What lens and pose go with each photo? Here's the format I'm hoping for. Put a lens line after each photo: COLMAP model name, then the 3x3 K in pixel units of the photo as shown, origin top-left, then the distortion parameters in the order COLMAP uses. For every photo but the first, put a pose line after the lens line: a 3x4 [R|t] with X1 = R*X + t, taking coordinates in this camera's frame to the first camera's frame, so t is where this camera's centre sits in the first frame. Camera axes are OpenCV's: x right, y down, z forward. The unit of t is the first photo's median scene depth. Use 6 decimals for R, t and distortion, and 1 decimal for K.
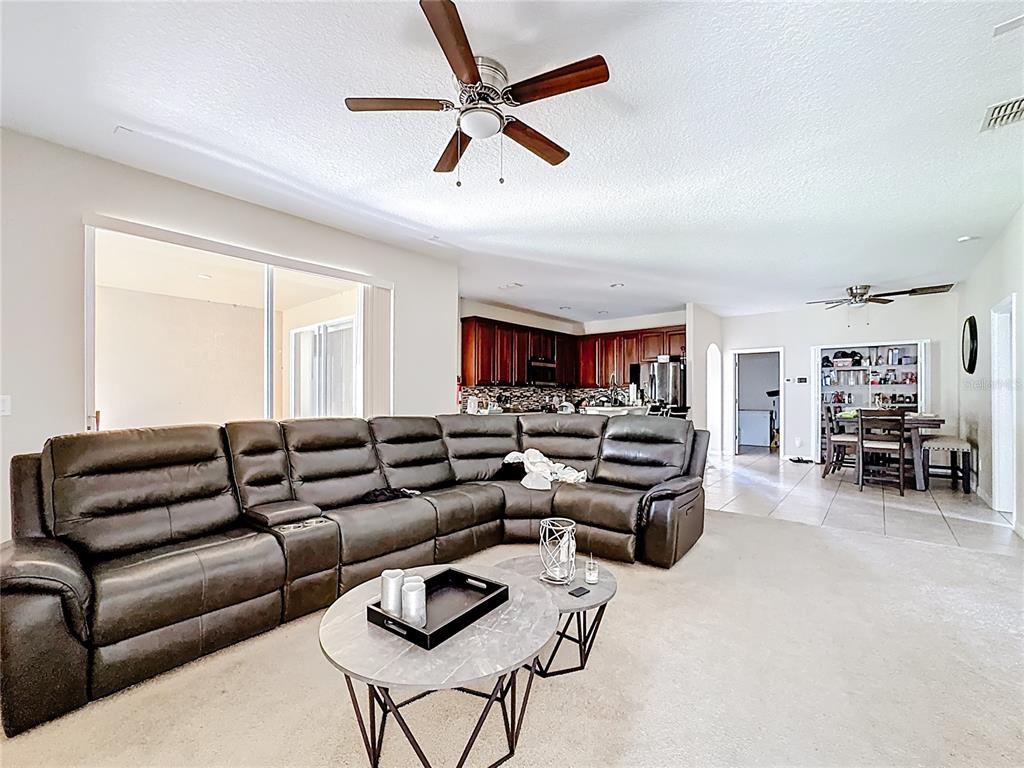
lens RADIAL K [[425.9, 0, 513.6], [0, 425.9, 395.9], [0, 0, 1]] dist [-0.036140, 0.017488]
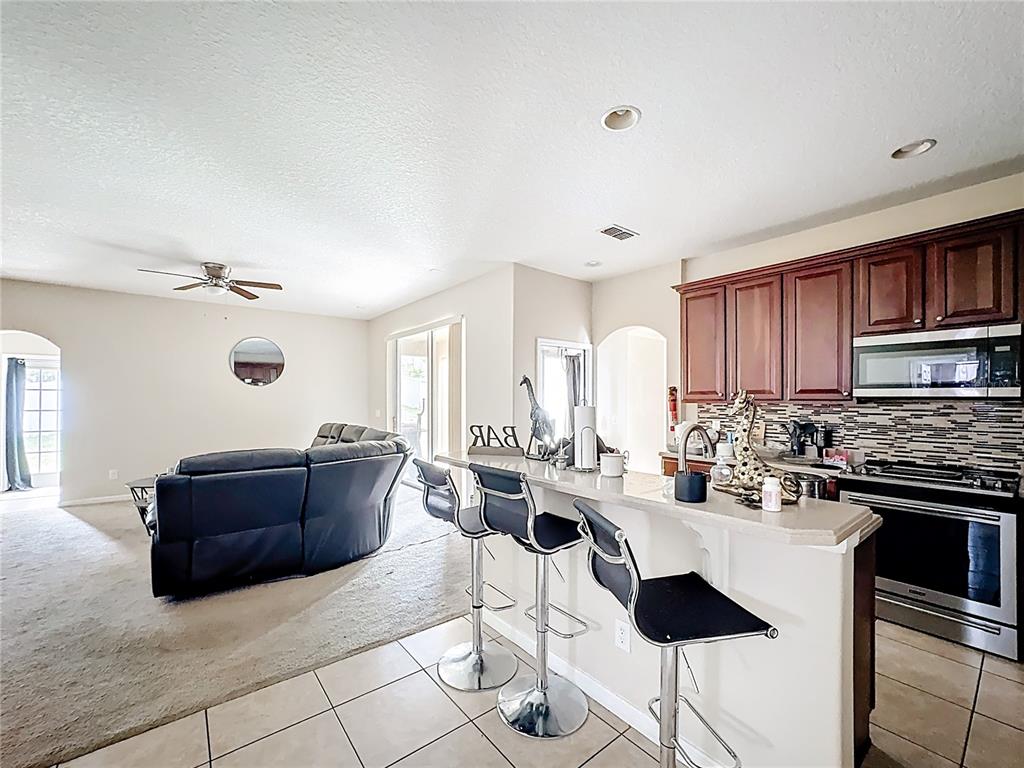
lens RADIAL K [[425.9, 0, 513.6], [0, 425.9, 395.9], [0, 0, 1]] dist [-0.036140, 0.017488]
pose [[-0.190643, -0.007069, -0.981634, 0.496811], [0.000573, 0.999973, -0.007312, -0.026844], [0.981659, -0.001956, -0.190634, 0.820029]]
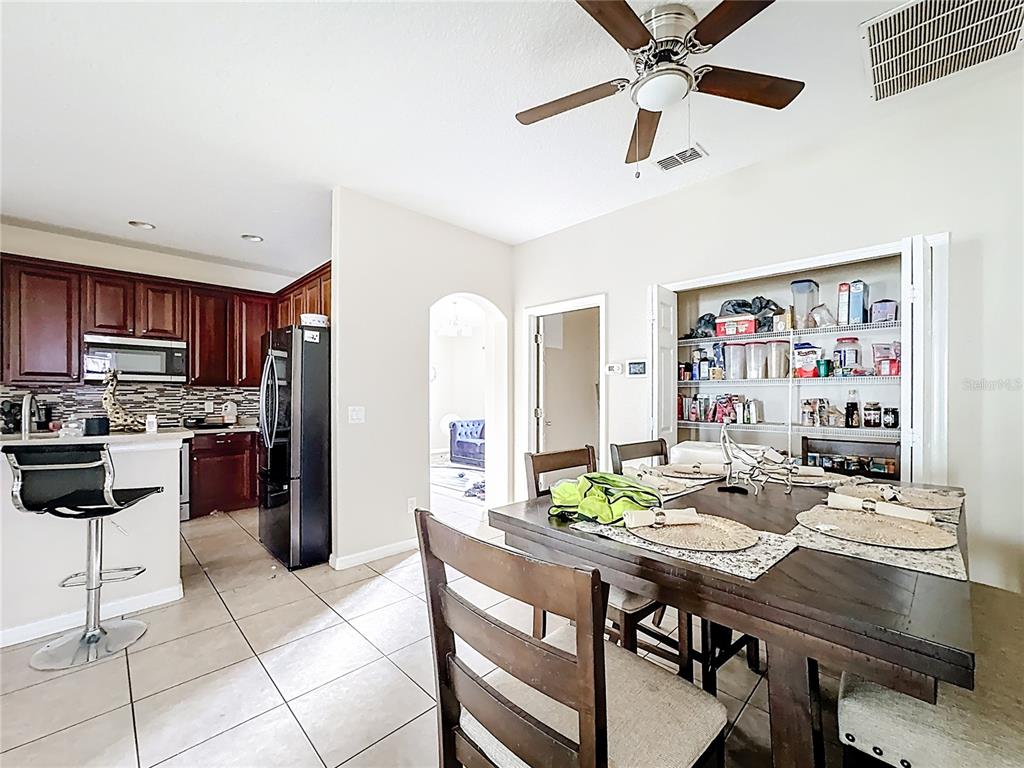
lens RADIAL K [[425.9, 0, 513.6], [0, 425.9, 395.9], [0, 0, 1]] dist [-0.036140, 0.017488]
pose [[0.997078, 0.001472, -0.076378, 0.617690], [-0.001191, 0.999992, 0.003719, -0.010758], [0.076383, -0.003617, 0.997072, 0.582335]]
